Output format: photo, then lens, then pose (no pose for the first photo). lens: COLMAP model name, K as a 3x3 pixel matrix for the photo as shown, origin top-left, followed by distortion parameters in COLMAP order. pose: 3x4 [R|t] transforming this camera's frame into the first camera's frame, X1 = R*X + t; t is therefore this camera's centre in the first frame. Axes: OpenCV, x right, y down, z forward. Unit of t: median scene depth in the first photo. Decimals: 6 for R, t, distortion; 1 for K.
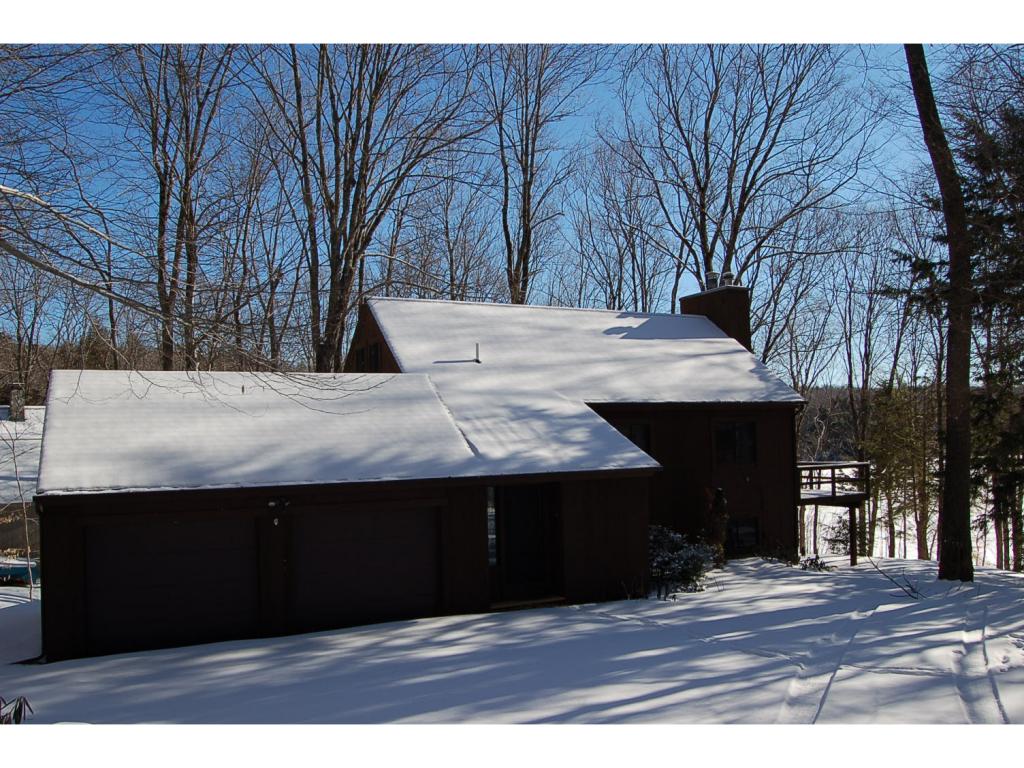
lens RADIAL K [[807.2, 0, 499.6], [0, 807.2, 399.2], [0, 0, 1]] dist [-0.099333, 0.042998]
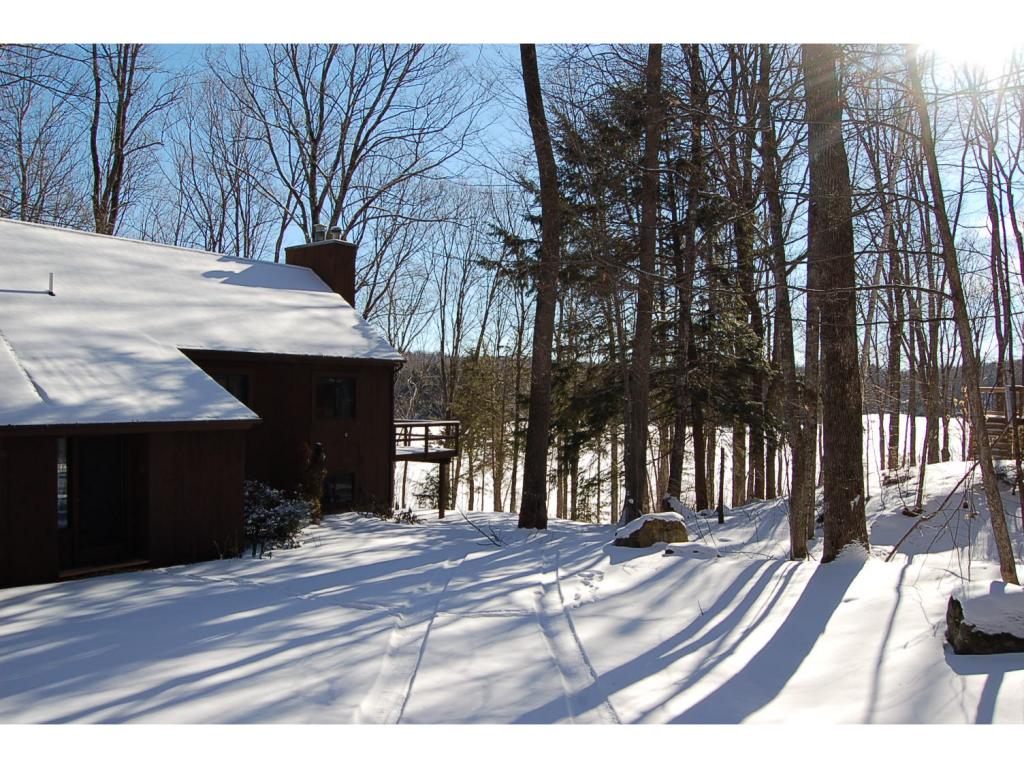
lens RADIAL K [[807.2, 0, 499.6], [0, 807.2, 399.2], [0, 0, 1]] dist [-0.099333, 0.042998]
pose [[0.880038, 0.028845, 0.474026, 0.000574], [-0.052982, 0.997886, 0.037641, 0.005624], [-0.471938, -0.058240, 0.879706, 0.019543]]
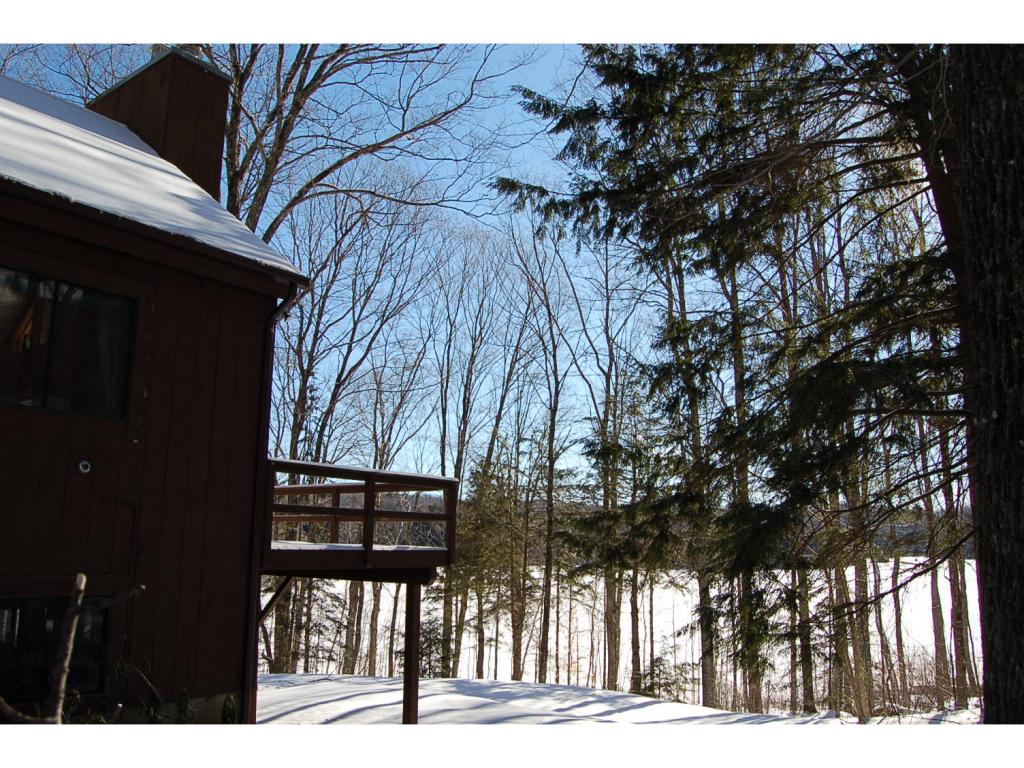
lens RADIAL K [[807.2, 0, 499.6], [0, 807.2, 399.2], [0, 0, 1]] dist [-0.099333, 0.042998]
pose [[0.884388, 0.112566, 0.452975, 0.244283], [-0.053690, 0.988576, -0.140840, 0.085161], [-0.463654, 0.100237, 0.880328, 0.518878]]
